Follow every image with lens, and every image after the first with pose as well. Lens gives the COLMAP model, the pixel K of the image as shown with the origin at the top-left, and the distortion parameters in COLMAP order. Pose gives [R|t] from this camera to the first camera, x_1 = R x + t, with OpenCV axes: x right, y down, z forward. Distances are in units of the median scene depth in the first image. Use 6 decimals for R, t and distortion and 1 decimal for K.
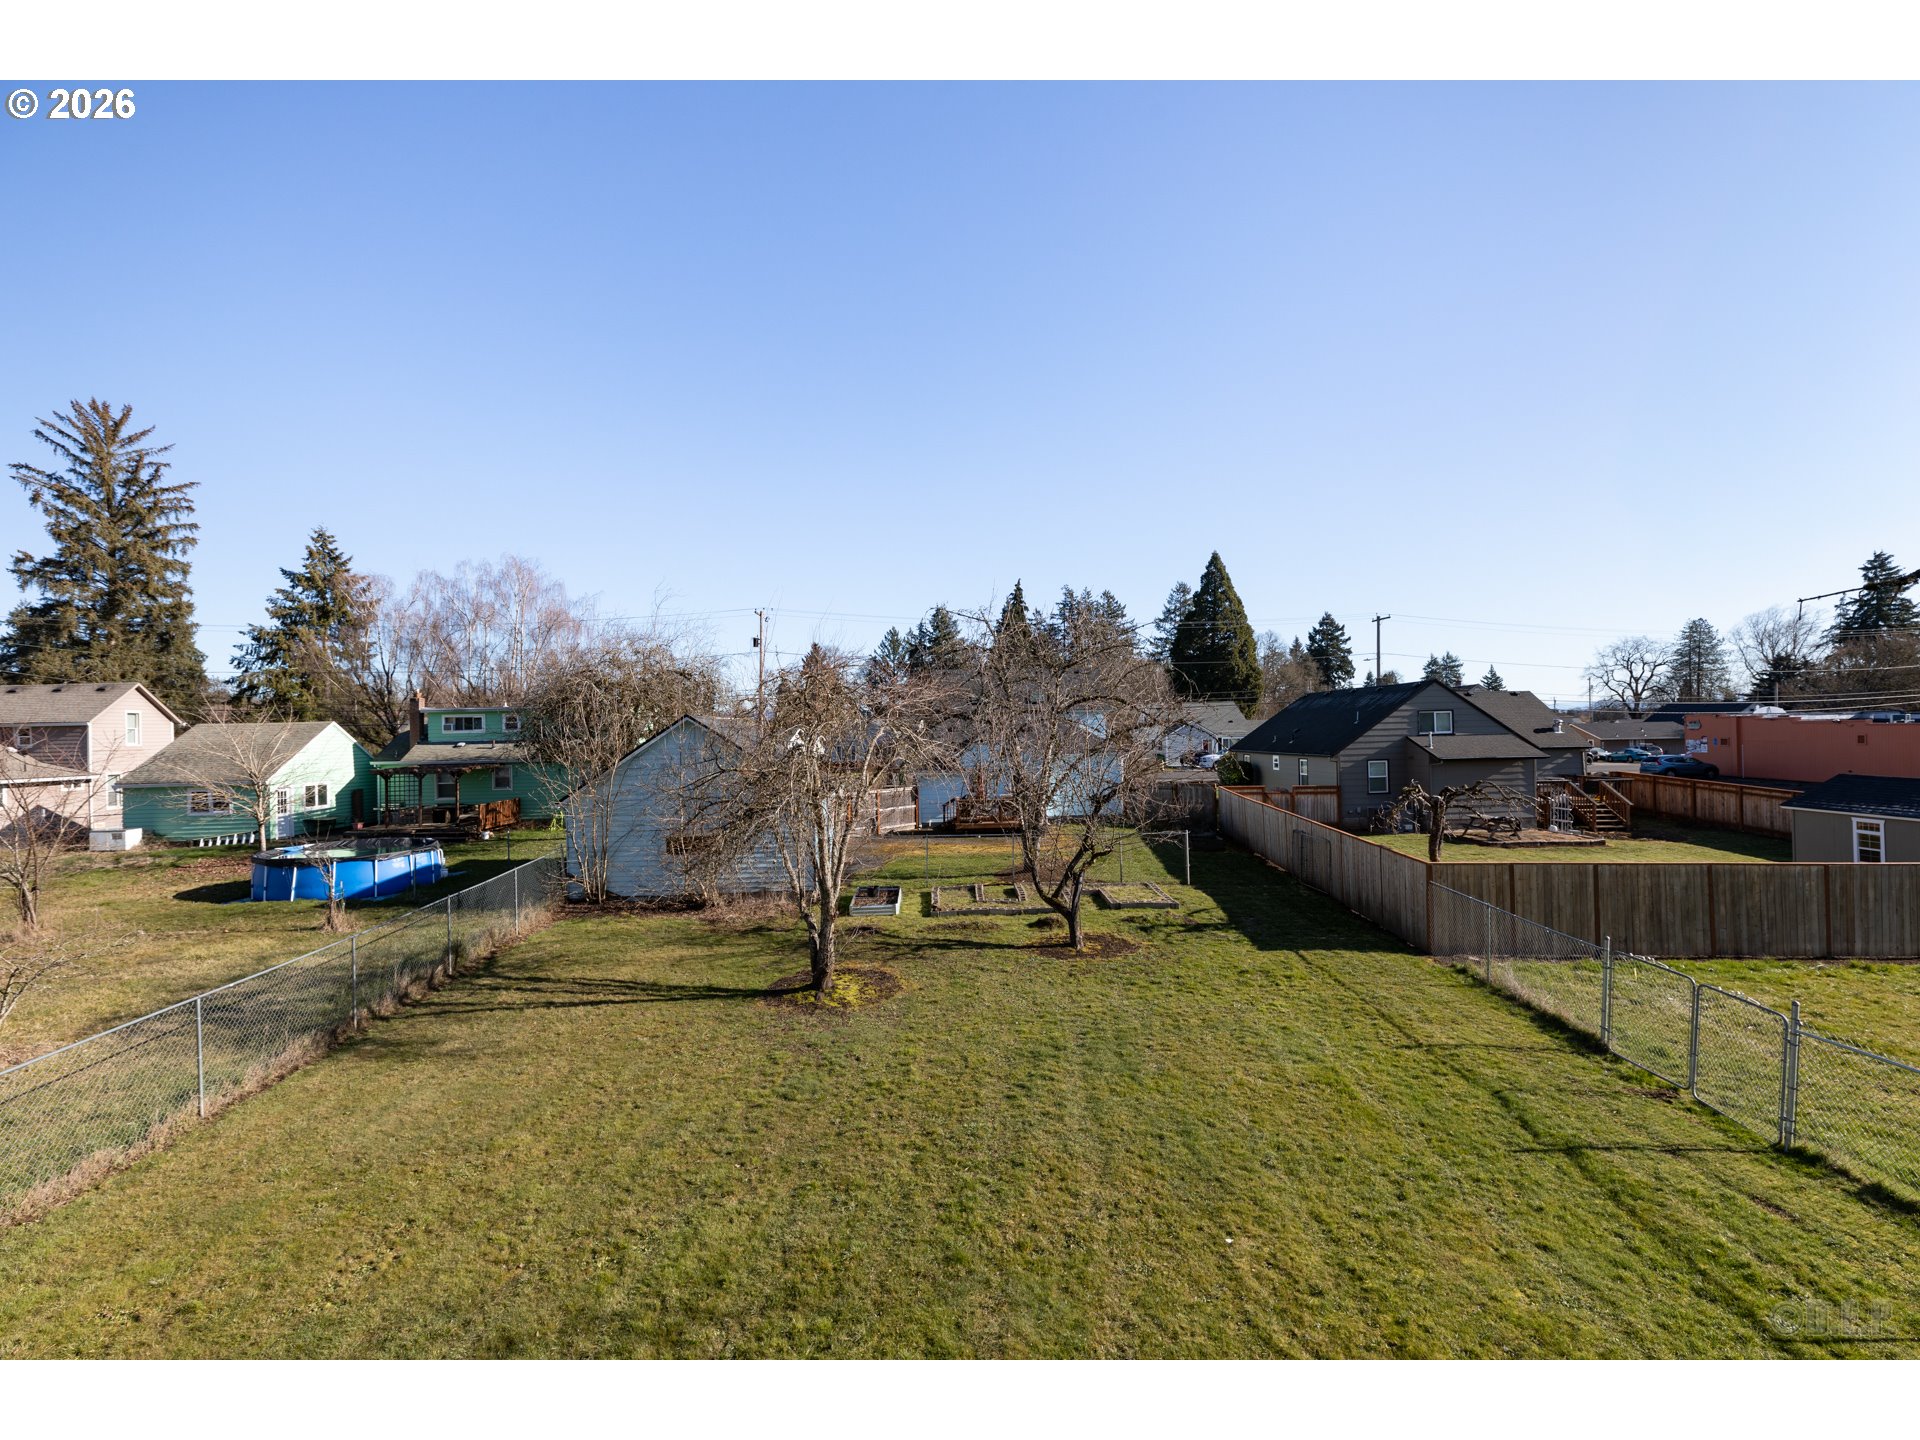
lens RADIAL K [[892.7, 0, 962.9], [0, 892.7, 718.6], [0, 0, 1]] dist [-0.001140, 0.001107]
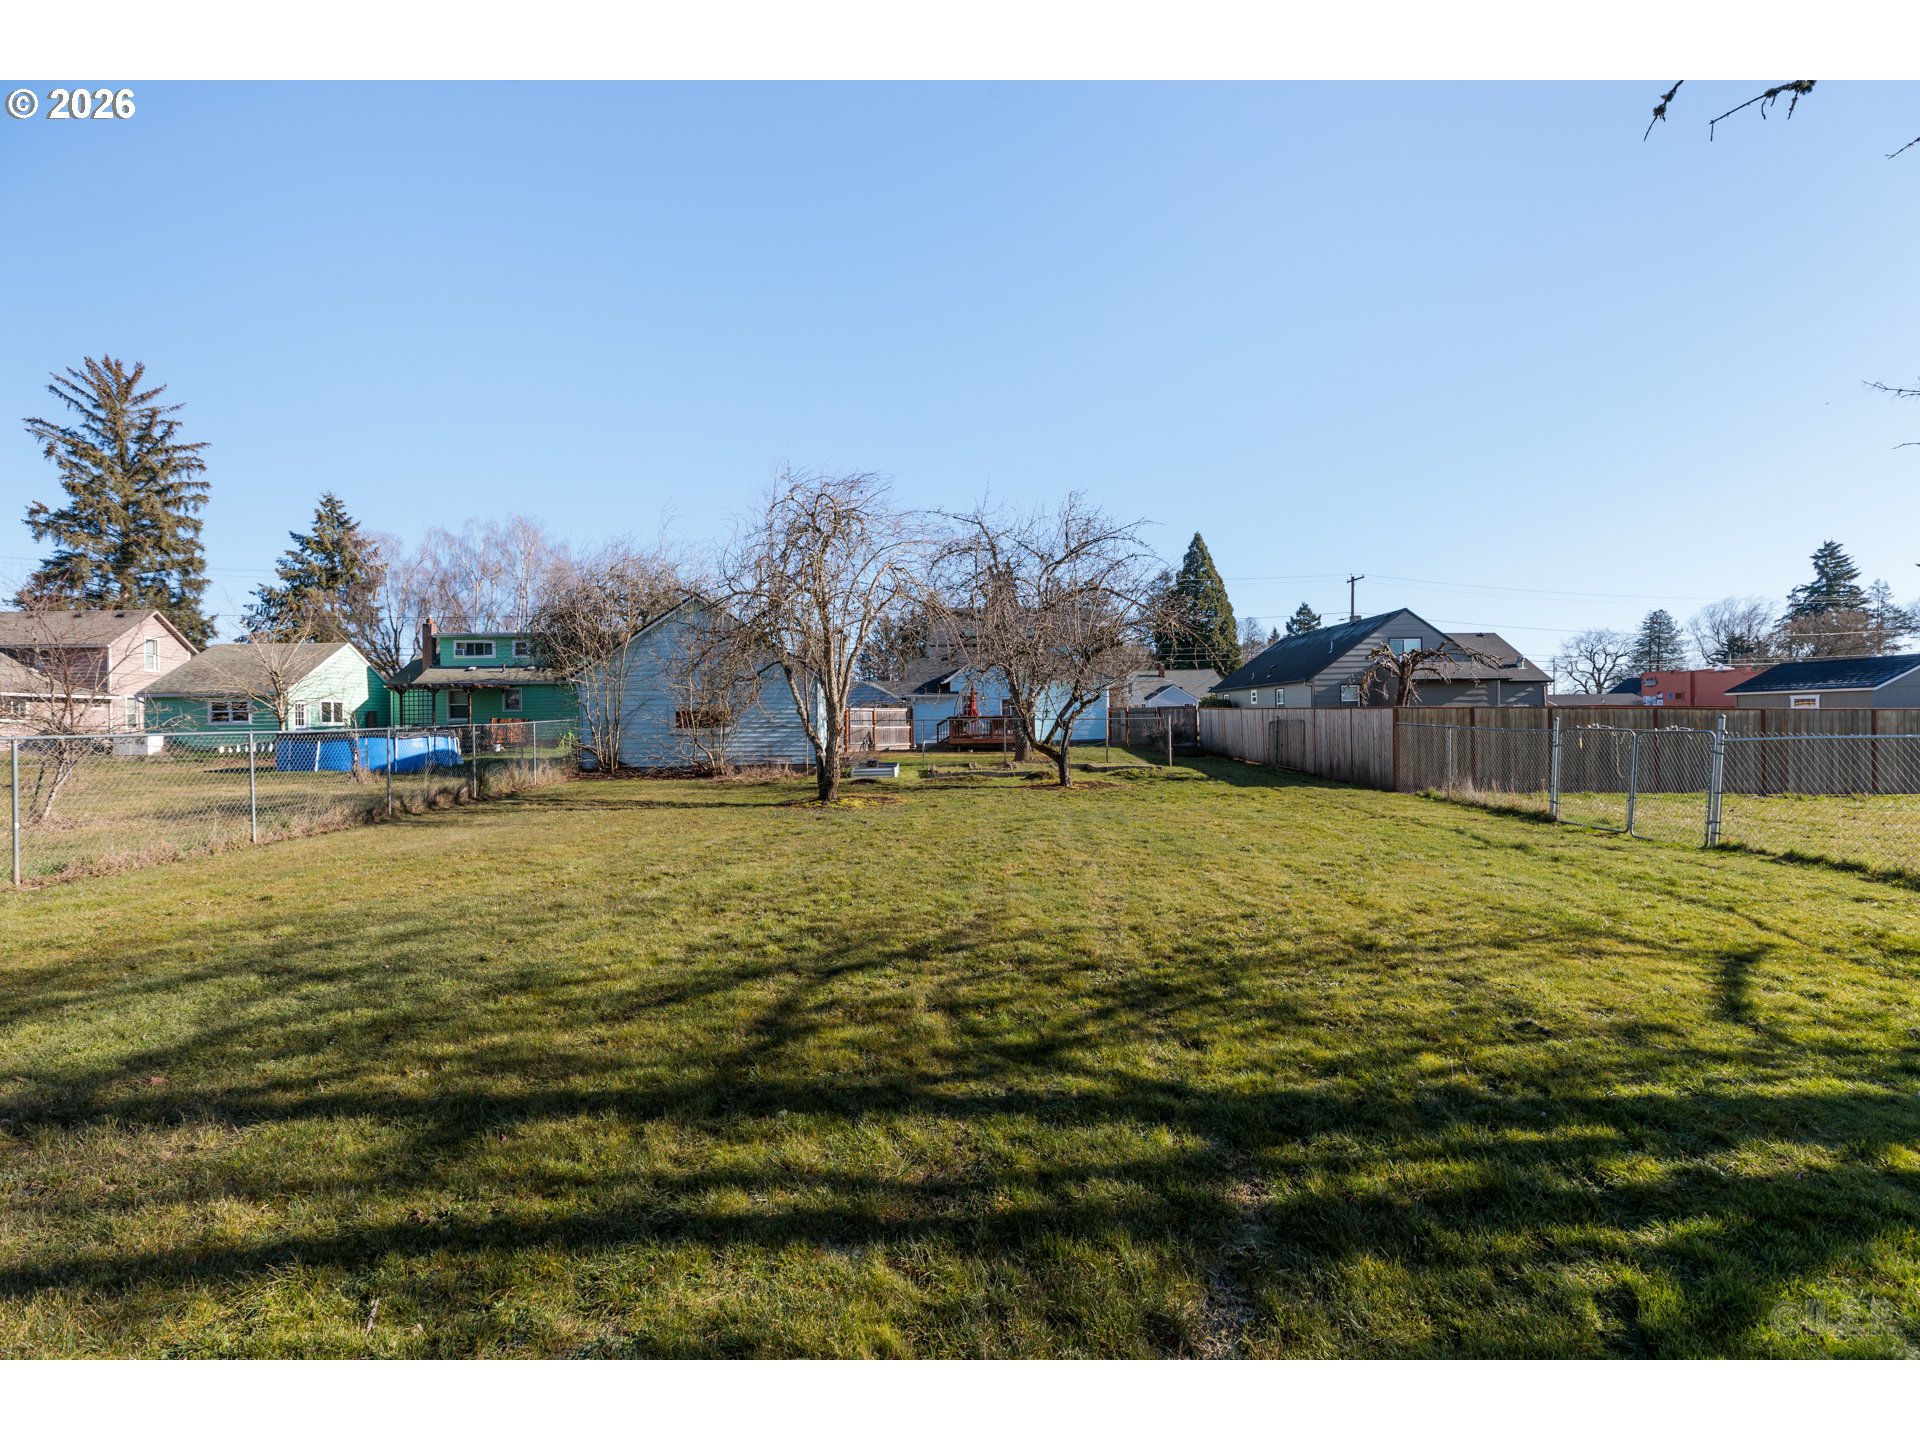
lens RADIAL K [[892.7, 0, 954.4], [0, 892.7, 882.0], [0, 0, 1]] dist [-0.001140, 0.001107]
pose [[0.999899, 0.006130, 0.012858, -0.011968], [-0.006224, 0.999954, 0.007294, 0.231496], [-0.012813, -0.007373, 0.999891, -0.040278]]
